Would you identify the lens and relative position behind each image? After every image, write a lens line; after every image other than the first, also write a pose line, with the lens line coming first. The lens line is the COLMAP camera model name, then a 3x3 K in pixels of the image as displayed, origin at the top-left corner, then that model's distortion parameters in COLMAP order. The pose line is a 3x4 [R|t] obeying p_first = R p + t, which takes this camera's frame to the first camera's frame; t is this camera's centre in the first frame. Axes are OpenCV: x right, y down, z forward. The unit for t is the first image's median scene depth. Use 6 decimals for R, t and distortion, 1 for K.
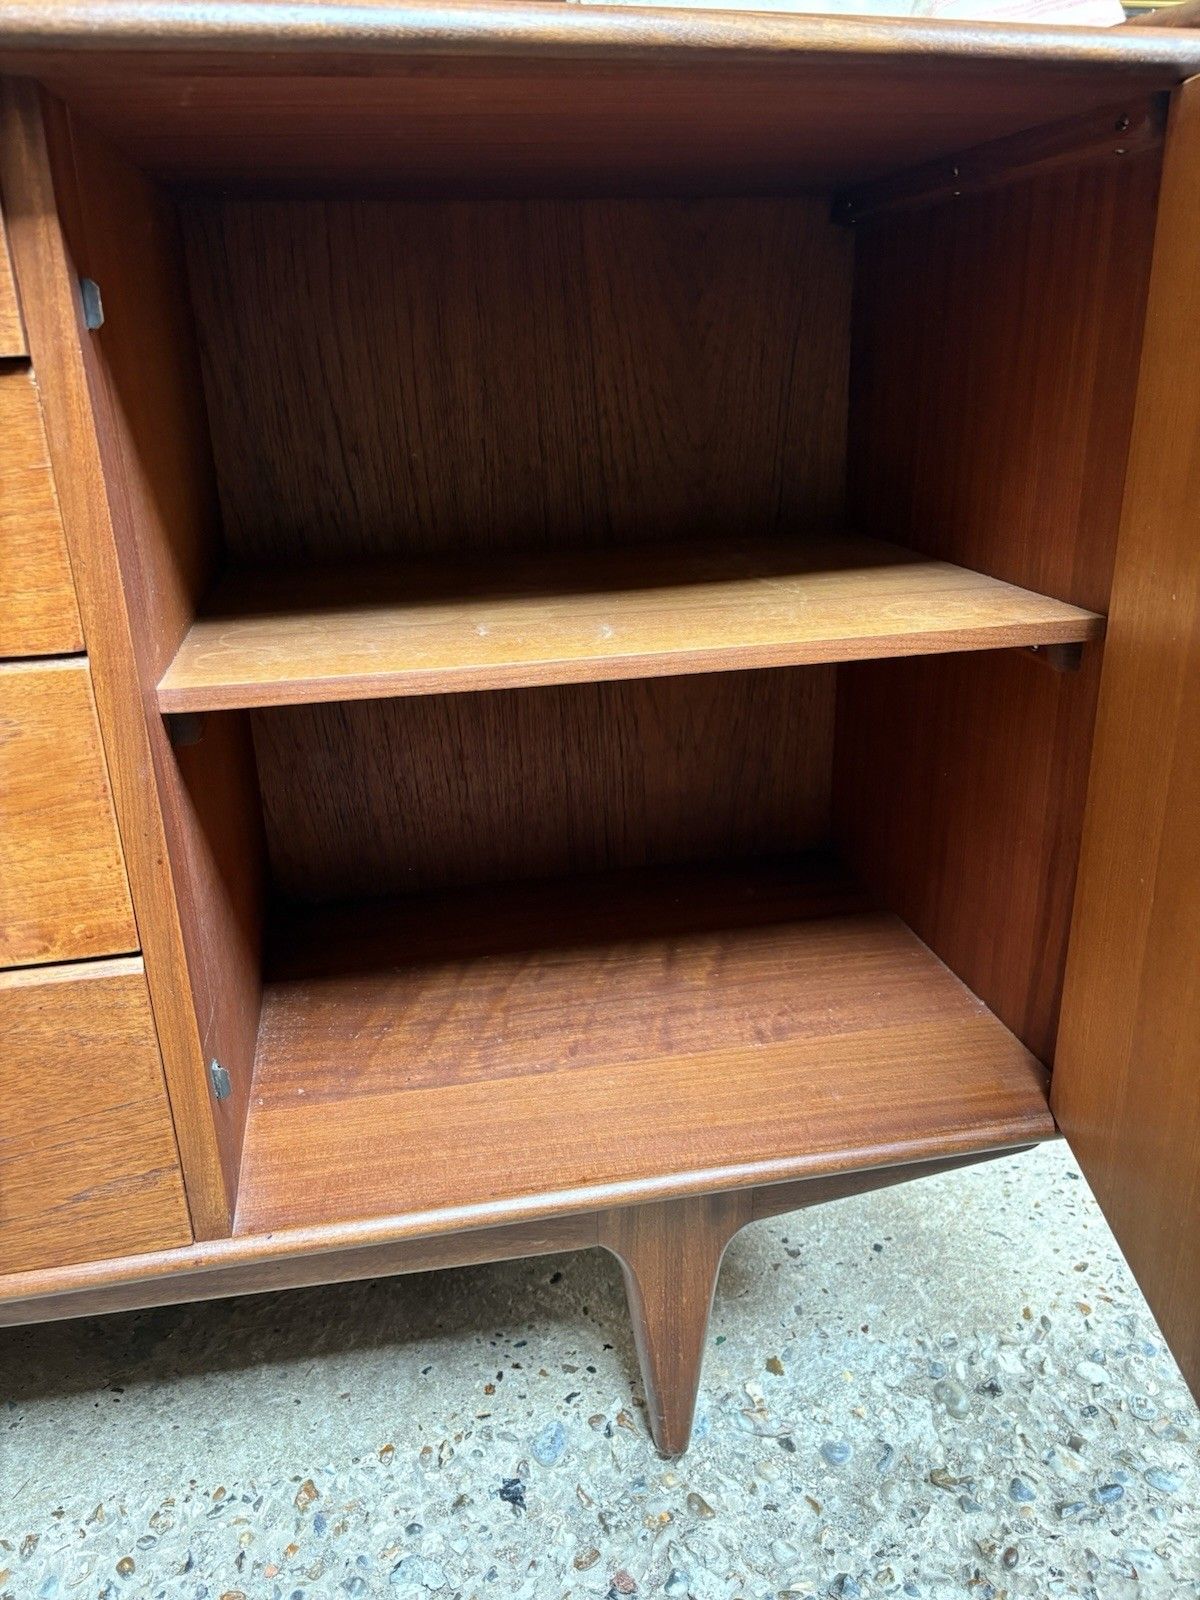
lens RADIAL K [[1194.2, 0, 590.0], [0, 1194.2, 805.6], [0, 0, 1]] dist [0.055749, -0.078251]
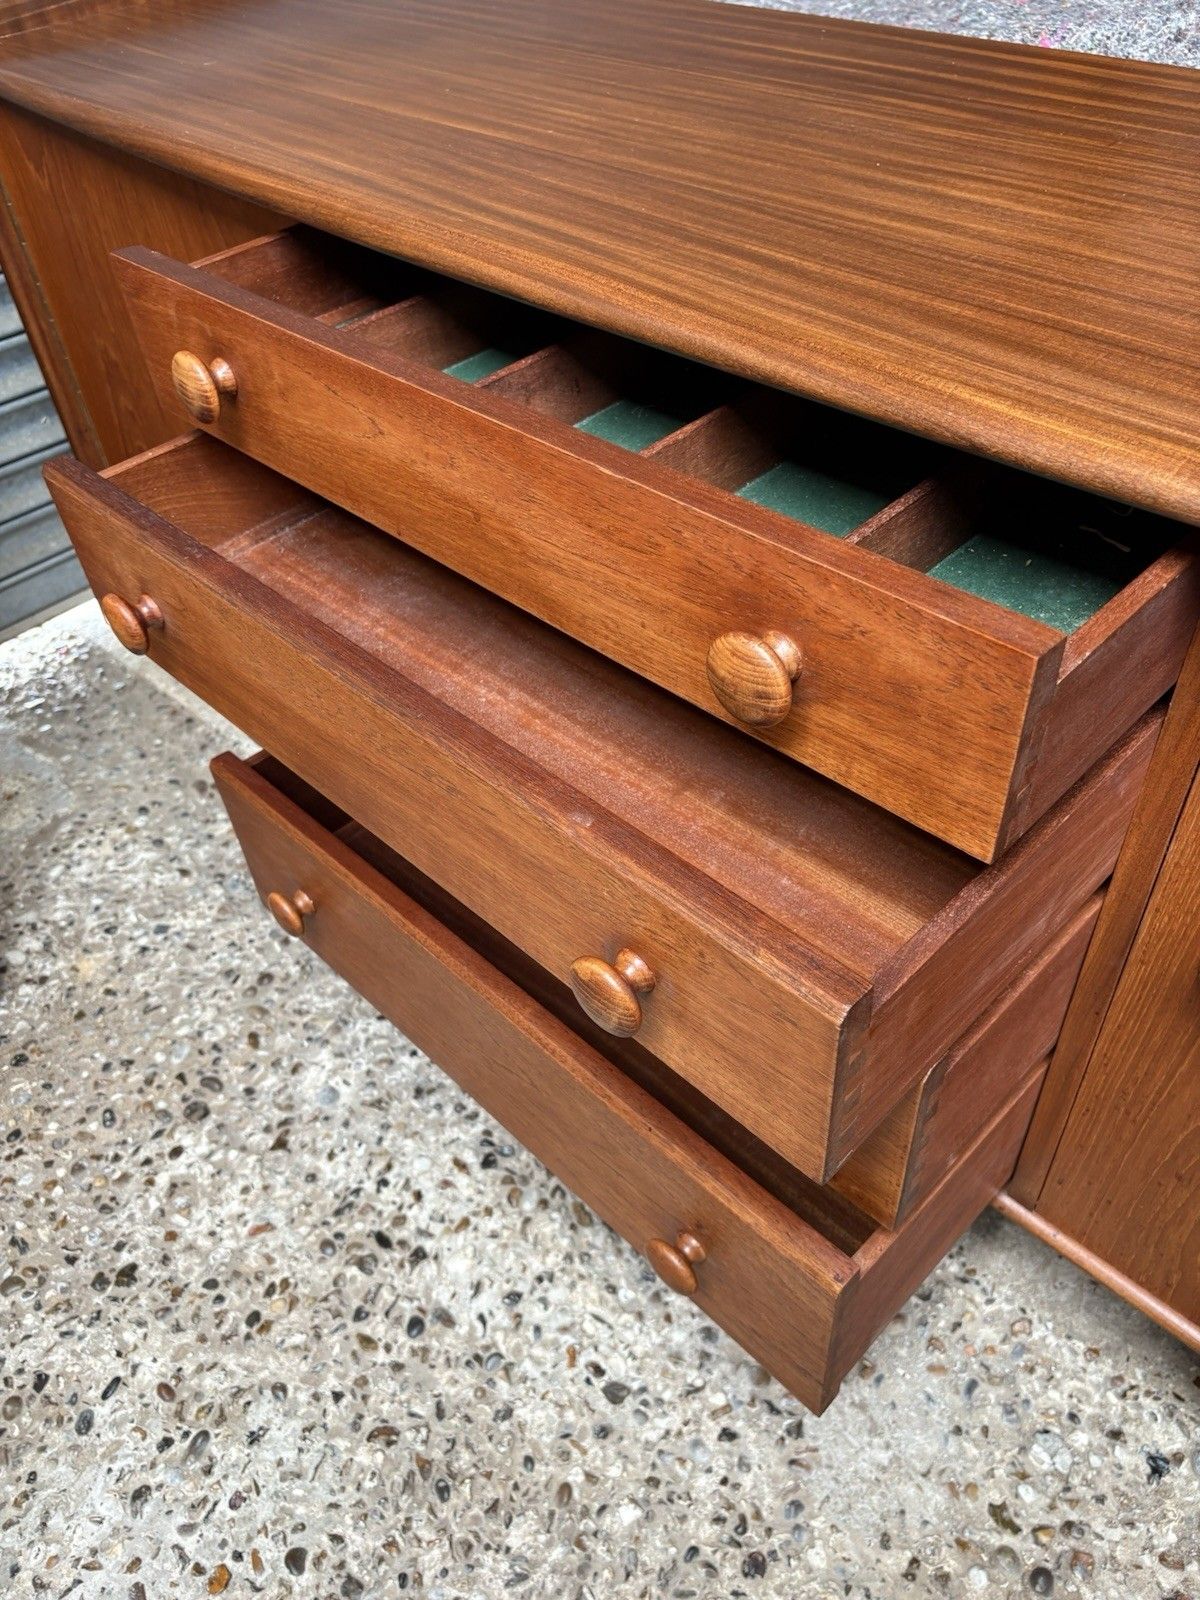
lens RADIAL K [[1218.7, 0, 596.8], [0, 1218.7, 801.7], [0, 0, 1]] dist [0.018389, -0.024758]
pose [[0.572686, 0.568427, -0.590695, -0.042250], [-0.239420, 0.805117, 0.542646, -0.473570], [0.784034, -0.169342, 0.597172, -0.040094]]
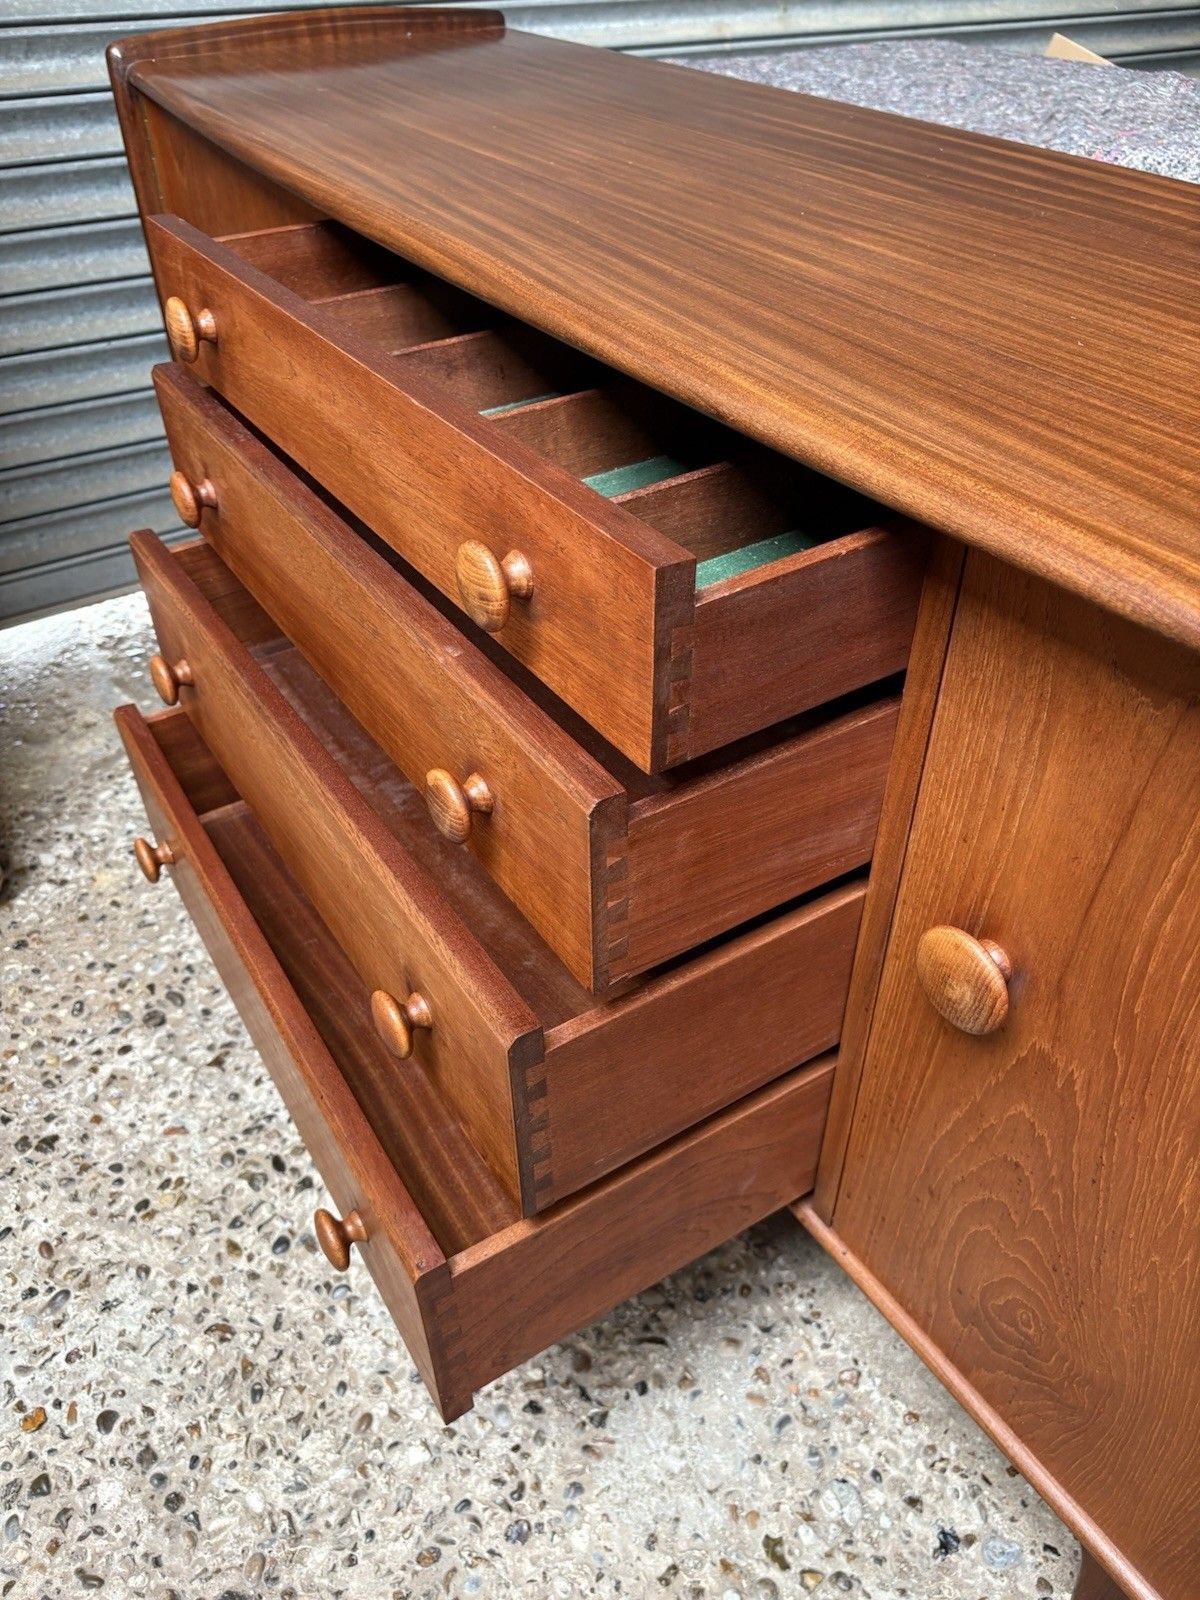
lens RADIAL K [[1225.6, 0, 599.2], [0, 1225.6, 793.5], [0, 0, 1]] dist [0.009338, -0.002834]
pose [[0.383318, 0.603202, -0.699439, 0.197435], [-0.321843, 0.797053, 0.511003, -0.493414], [0.865728, 0.029233, 0.499661, 0.100944]]
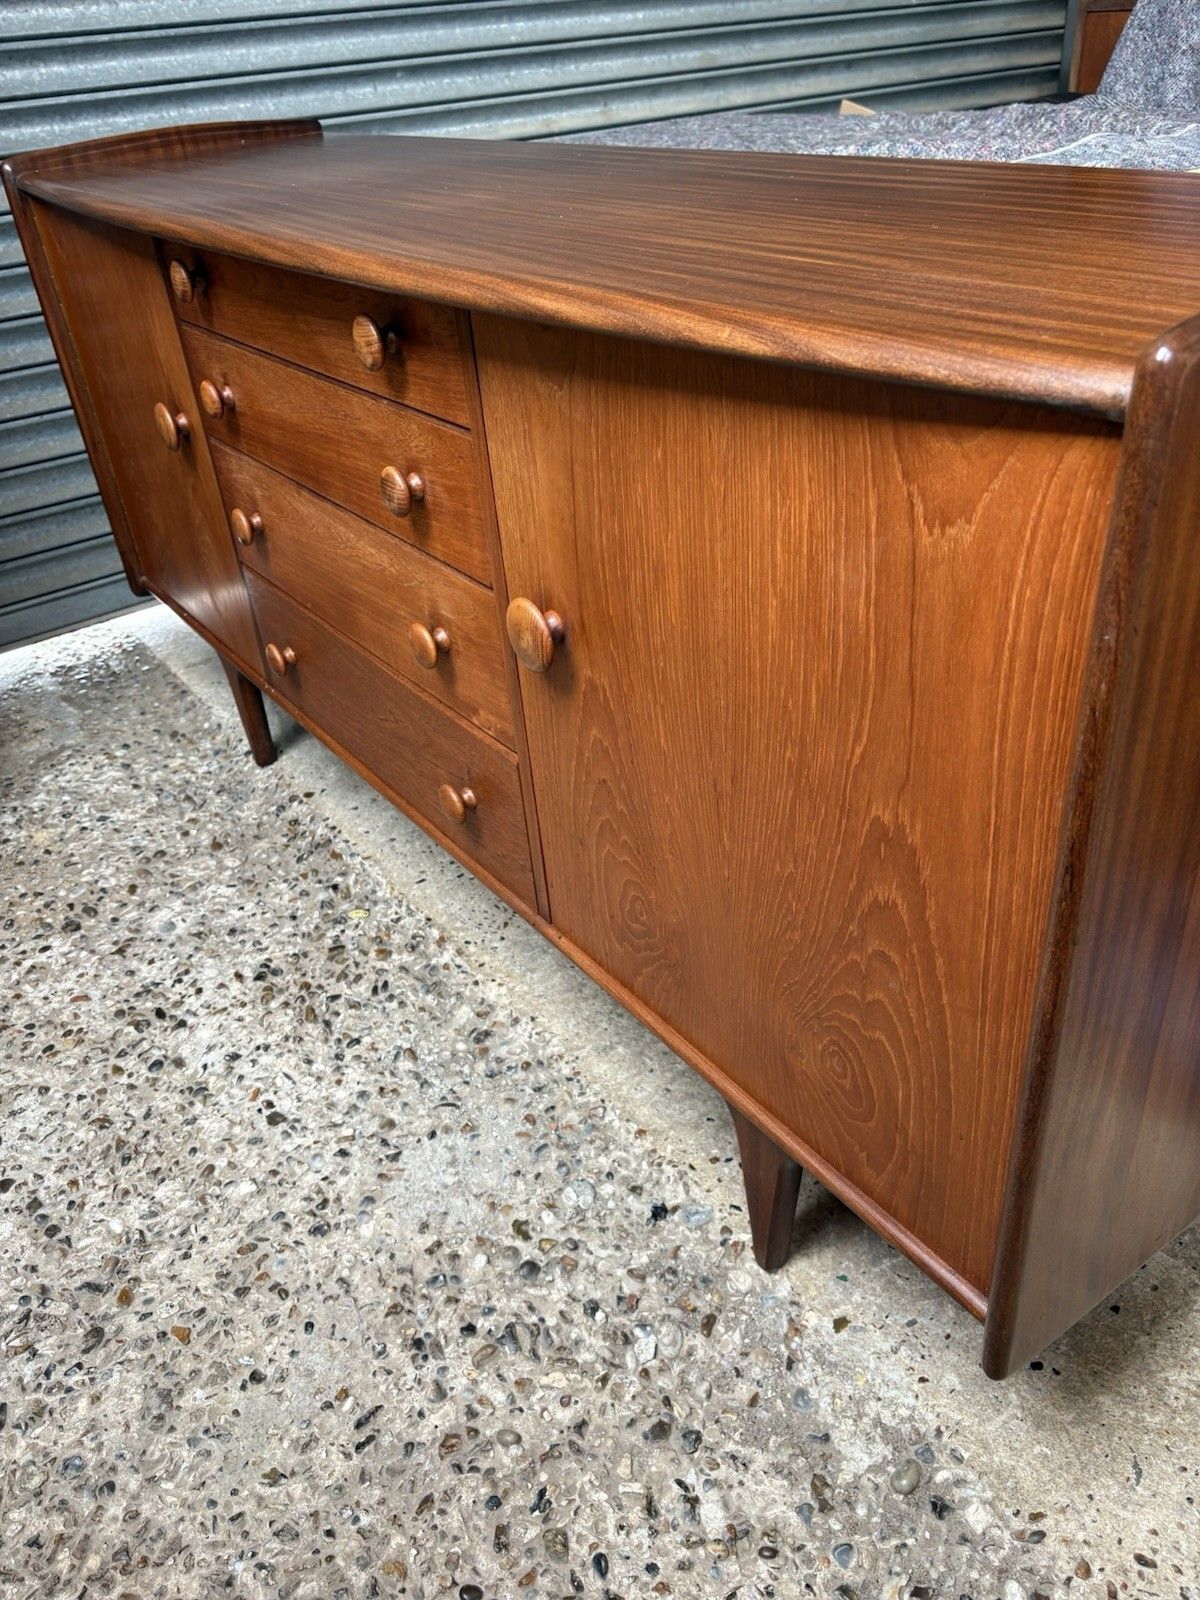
lens RADIAL K [[1225.6, 0, 599.2], [0, 1225.6, 793.5], [0, 0, 1]] dist [0.009338, -0.002834]
pose [[0.400195, 0.506799, -0.763544, 0.770641], [-0.237182, 0.862062, 0.447876, -0.501453], [0.885205, 0.001862, 0.465196, 0.251337]]
